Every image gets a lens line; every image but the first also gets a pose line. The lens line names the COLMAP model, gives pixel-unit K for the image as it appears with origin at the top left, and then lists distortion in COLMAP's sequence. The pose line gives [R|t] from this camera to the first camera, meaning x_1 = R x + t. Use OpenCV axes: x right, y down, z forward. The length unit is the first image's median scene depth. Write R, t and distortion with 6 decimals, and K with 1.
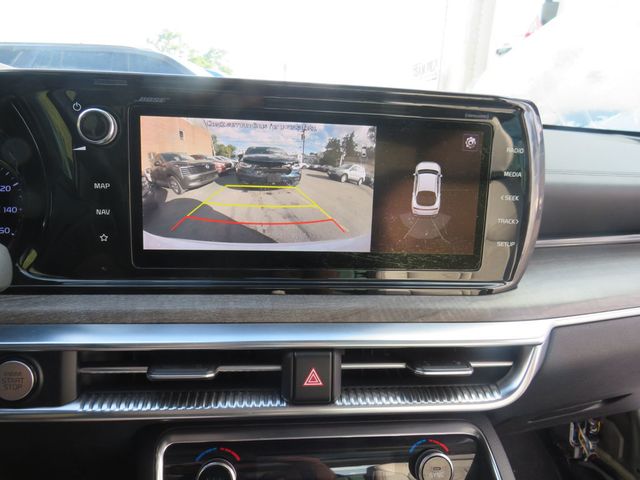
lens RADIAL K [[460.1, 0, 320.0], [0, 460.1, 240.0], [0, 0, 1]] dist [-0.024404, 0.003855]
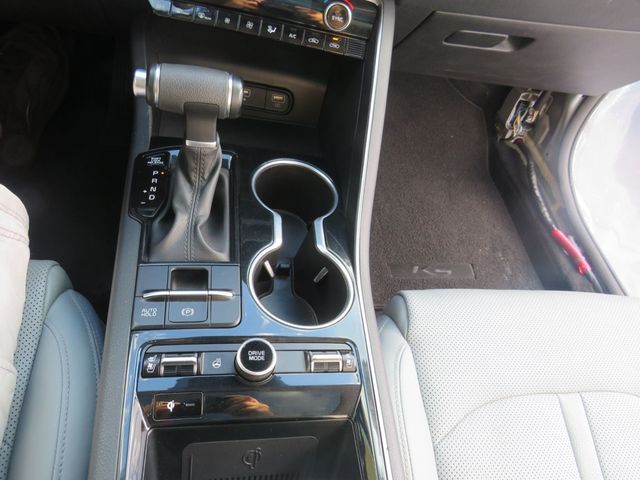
lens RADIAL K [[460.1, 0, 320.0], [0, 460.1, 240.0], [0, 0, 1]] dist [-0.024404, 0.003855]
pose [[0.975206, 0.219950, 0.024381, 0.339790], [-0.193813, 0.795716, 0.573822, 0.279737], [0.106812, -0.564321, 0.818617, -0.561607]]
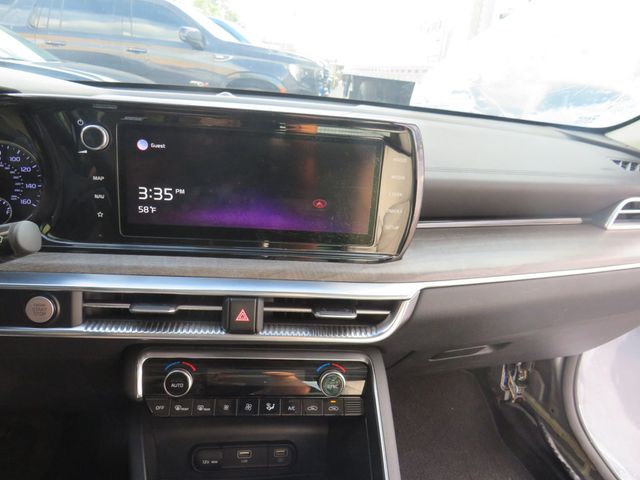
lens RADIAL K [[460.1, 0, 320.0], [0, 460.1, 240.0], [0, 0, 1]] dist [-0.024404, 0.003855]
pose [[0.999292, 0.037259, -0.005251, 0.219846], [-0.036566, 0.994518, 0.097960, -0.088554], [0.008872, -0.097698, 0.995177, -0.414672]]
